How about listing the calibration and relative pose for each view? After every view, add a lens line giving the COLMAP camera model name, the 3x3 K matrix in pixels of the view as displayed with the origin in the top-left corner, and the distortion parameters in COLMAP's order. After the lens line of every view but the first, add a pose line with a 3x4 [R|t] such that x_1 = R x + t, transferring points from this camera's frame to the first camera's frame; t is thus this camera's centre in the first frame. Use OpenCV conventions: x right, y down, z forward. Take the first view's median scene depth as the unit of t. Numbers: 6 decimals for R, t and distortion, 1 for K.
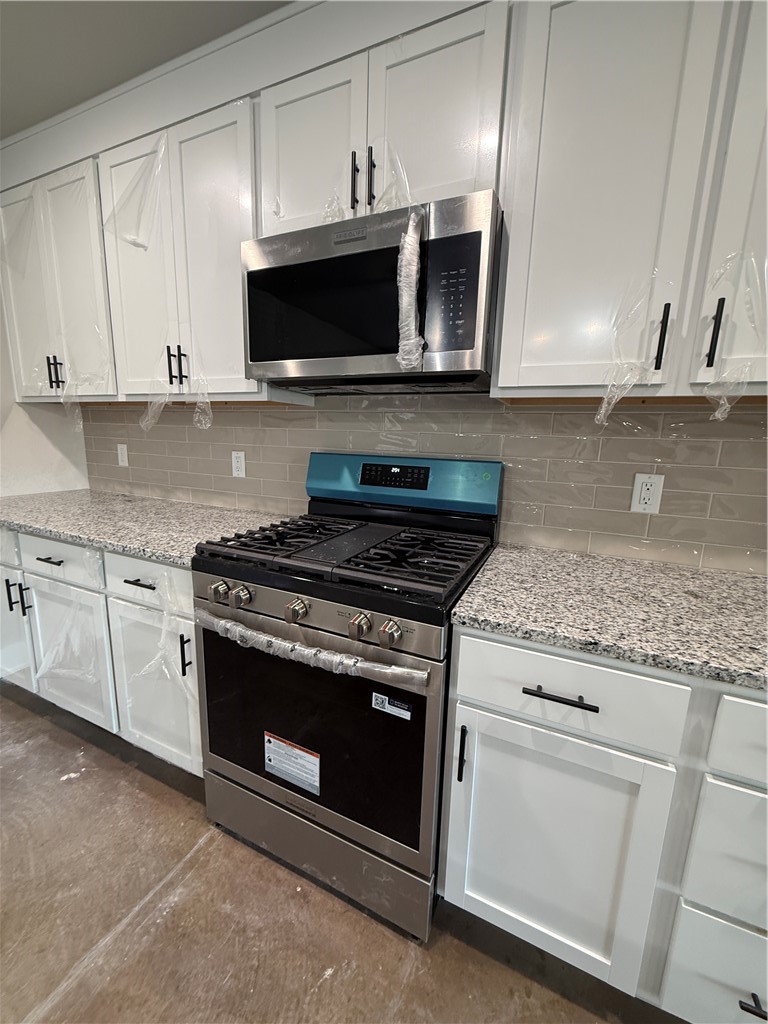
lens RADIAL K [[408.2, 0, 384.0], [0, 408.2, 512.0], [0, 0, 1]] dist [-0.000040, 0.000374]
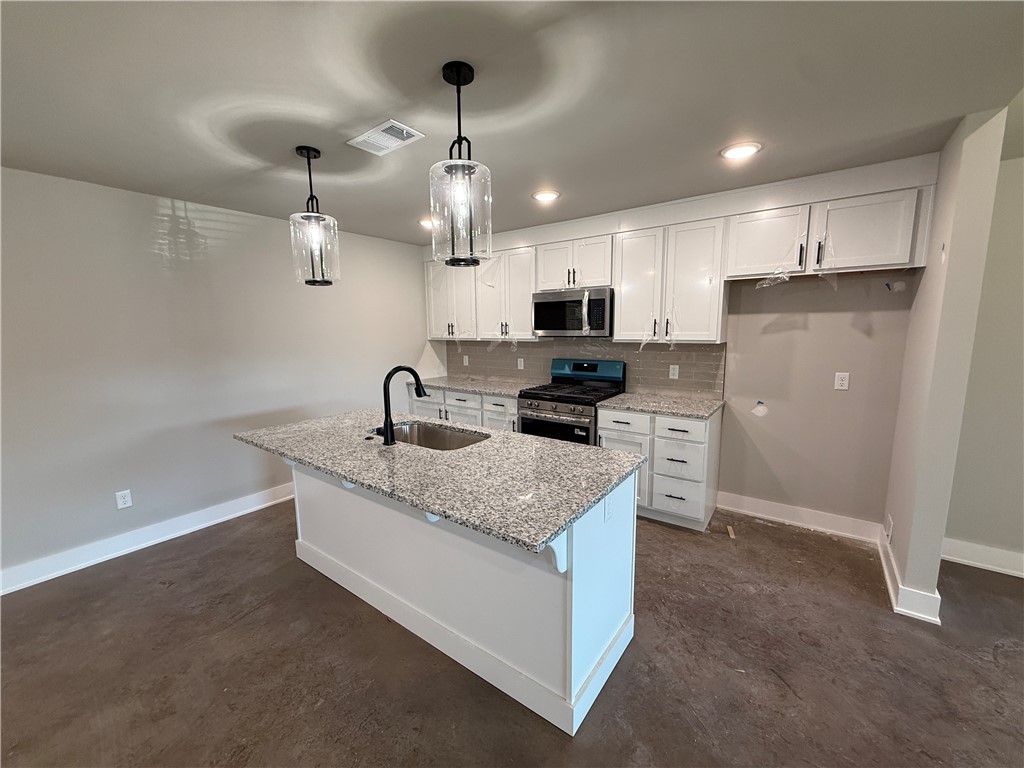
lens RADIAL K [[408.2, 0, 512.0], [0, 408.2, 384.0], [0, 0, 1]] dist [-0.000040, 0.000374]
pose [[0.975827, -0.011167, -0.218258, 0.170640], [0.000449, 0.998794, -0.049098, 0.182852], [0.218543, 0.047813, 0.974655, -2.057071]]
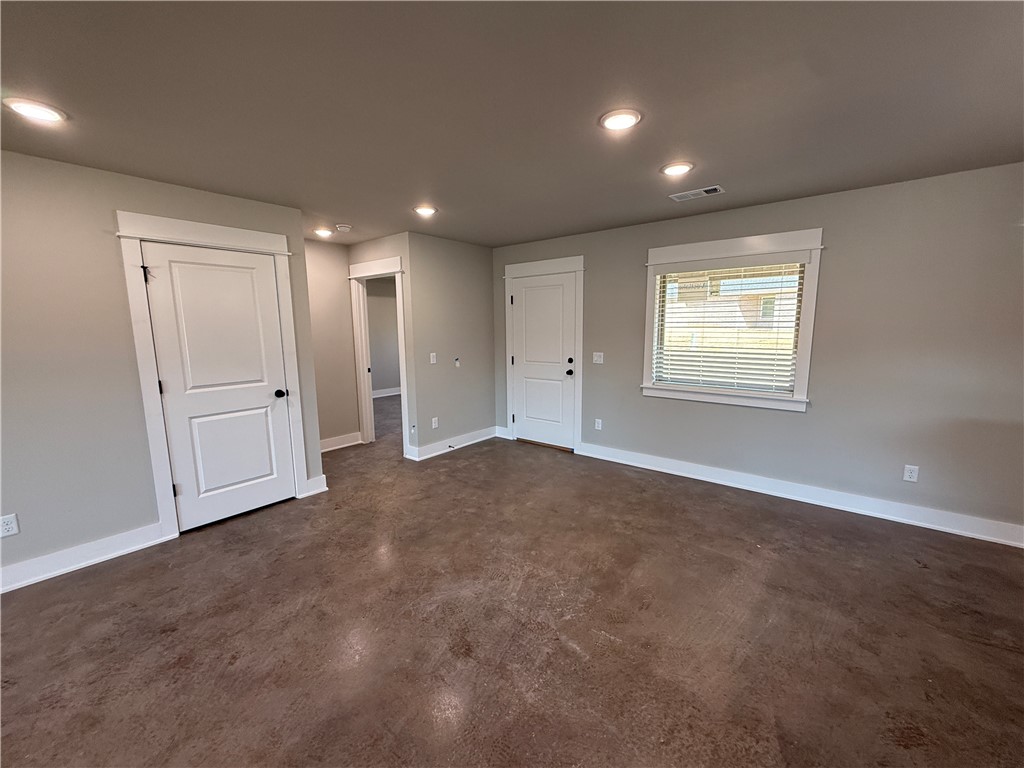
lens RADIAL K [[417.3, 0, 512.0], [0, 417.3, 384.0], [0, 0, 1]] dist [-0.002498, 0.000020]
pose [[-0.258076, 0.108292, -0.960036, 0.496191], [-0.177562, 0.971455, 0.157312, 0.228387], [0.949667, 0.211065, -0.231481, -2.072101]]
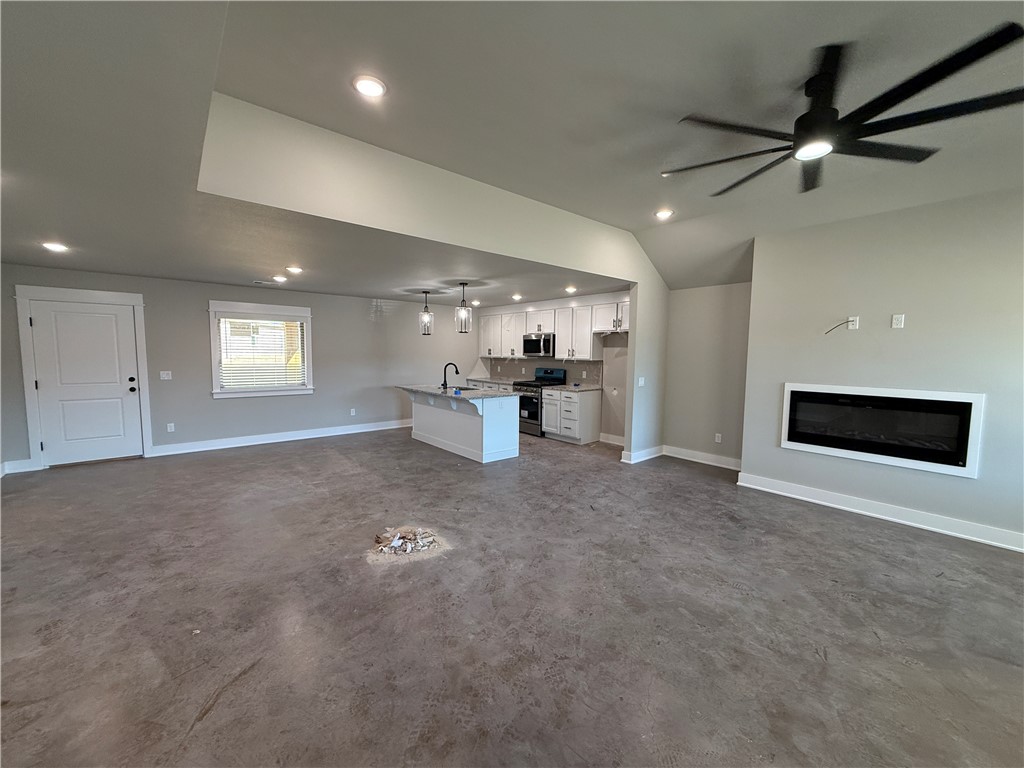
lens RADIAL K [[408.2, 0, 512.0], [0, 408.2, 384.0], [0, 0, 1]] dist [-0.000040, 0.000374]
pose [[0.900250, 0.014982, -0.435116, 2.313142], [-0.066098, 0.992526, -0.102580, 0.774263], [0.430327, 0.121108, 0.894512, -4.753254]]
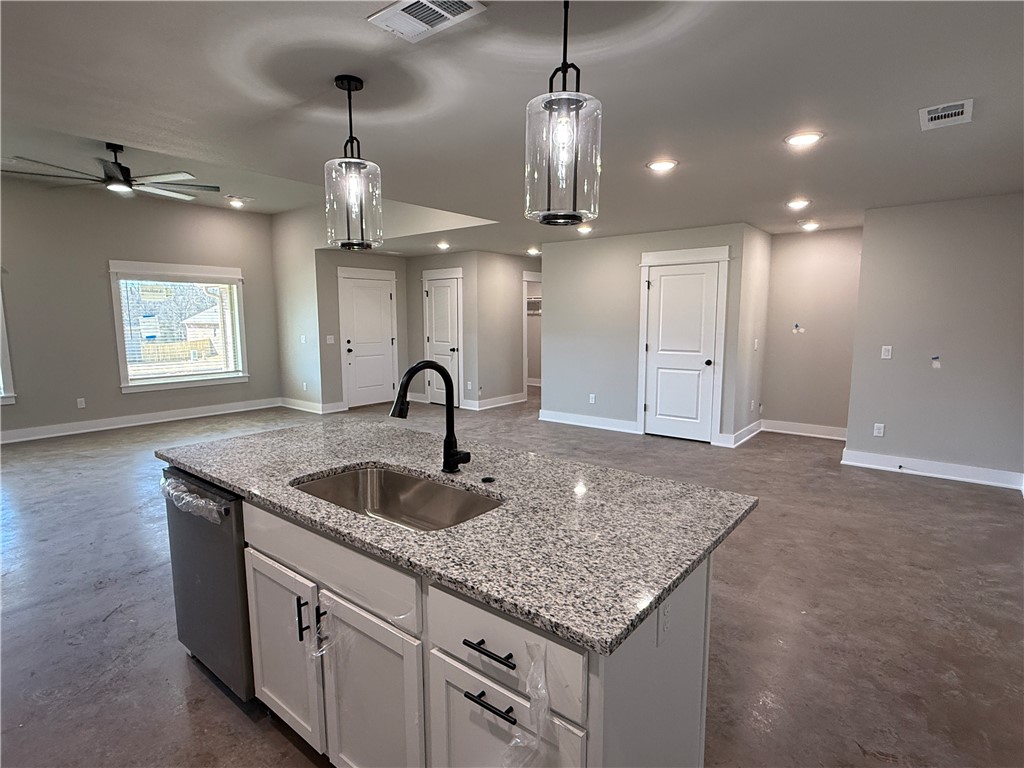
lens RADIAL K [[535.9, 0, 512.0], [0, 535.9, 384.0], [0, 0, 1]] dist [0.003300, 0.000428]
pose [[-0.967038, -0.058286, 0.247872, -1.309399], [0.021891, 0.950815, 0.308984, -0.385486], [-0.253690, 0.304225, -0.918198, 0.936926]]
